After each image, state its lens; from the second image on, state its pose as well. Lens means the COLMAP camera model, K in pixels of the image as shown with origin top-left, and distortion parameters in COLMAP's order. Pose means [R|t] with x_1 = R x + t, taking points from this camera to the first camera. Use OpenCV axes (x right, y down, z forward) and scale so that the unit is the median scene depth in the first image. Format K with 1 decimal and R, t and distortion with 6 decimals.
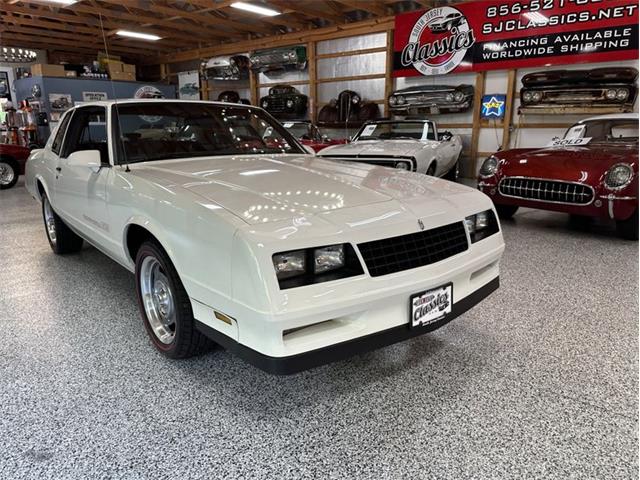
lens RADIAL K [[451.8, 0, 320.2], [0, 451.8, 238.6], [0, 0, 1]] dist [0.032288, -0.039861]
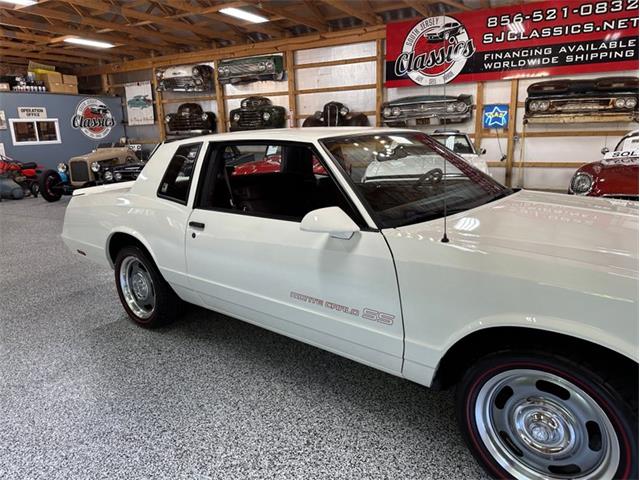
lens RADIAL K [[451.8, 0, 312.7], [0, 451.8, 235.1], [0, 0, 1]] dist [0.032288, -0.039861]
pose [[0.984098, -0.063790, 0.165775, -0.202714], [0.067429, 0.997589, -0.016411, -0.043957], [-0.164328, 0.027329, 0.986027, 0.097355]]
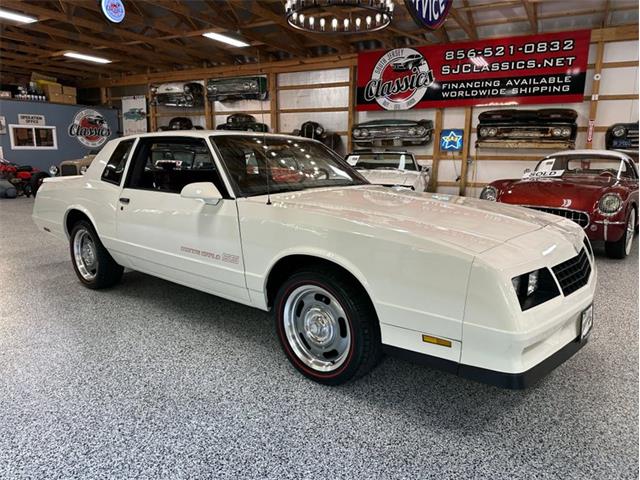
lens RADIAL K [[451.8, 0, 319.7], [0, 451.8, 239.9], [0, 0, 1]] dist [0.032288, -0.039861]
pose [[0.984124, -0.017911, 0.176575, -0.134813], [0.027515, 0.998263, -0.052090, -0.002856], [-0.175335, 0.056121, 0.982908, -0.003441]]
